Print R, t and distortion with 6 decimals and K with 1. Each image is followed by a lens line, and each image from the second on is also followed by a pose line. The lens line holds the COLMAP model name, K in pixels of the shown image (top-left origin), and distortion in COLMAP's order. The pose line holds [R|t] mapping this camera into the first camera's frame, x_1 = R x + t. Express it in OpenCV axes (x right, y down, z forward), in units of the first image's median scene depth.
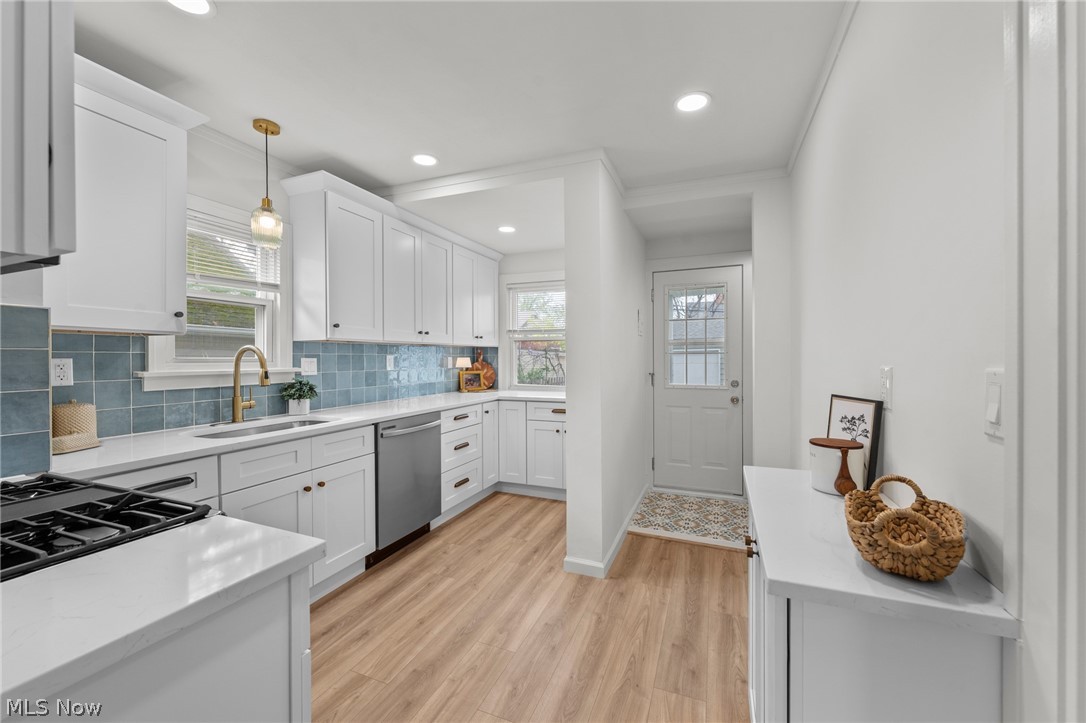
lens RADIAL K [[431.3, 0, 544.5], [0, 431.3, 356.9], [0, 0, 1]] dist [0.000021, -0.000004]
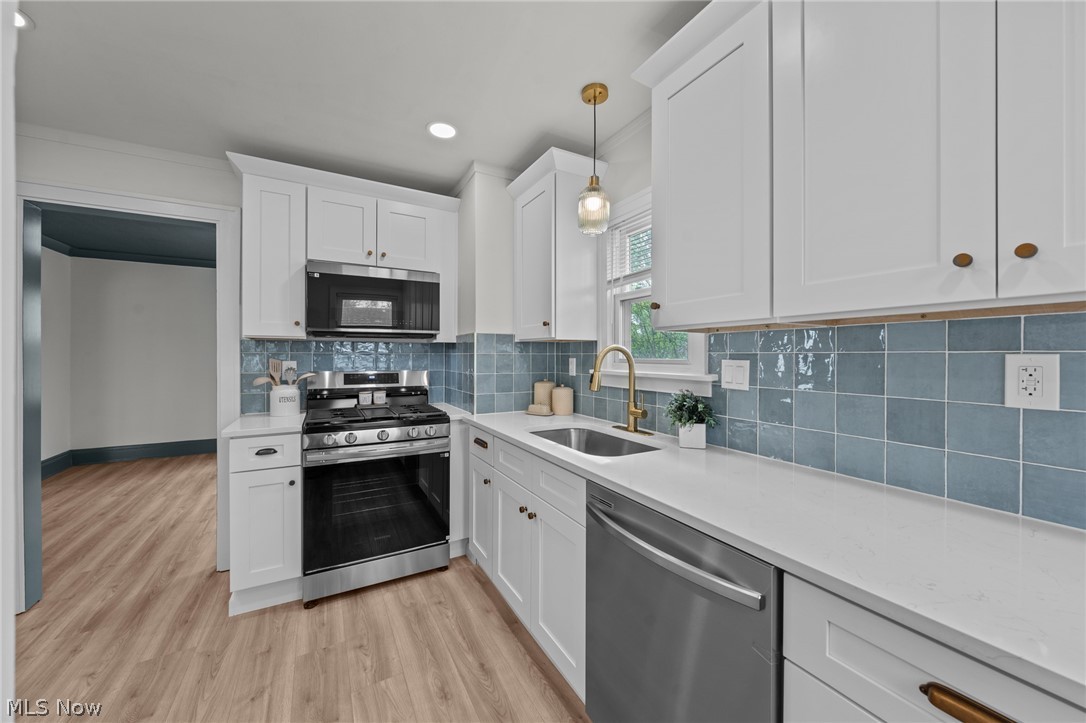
lens RADIAL K [[397.2, 0, 545.3], [0, 397.2, 357.8], [0, 0, 1]] dist [-0.000461, -0.000124]
pose [[-0.619231, 0.003954, -0.785199, 0.048986], [-0.001716, 0.999978, 0.006389, -0.004213], [0.785207, 0.005304, -0.619210, 1.426853]]
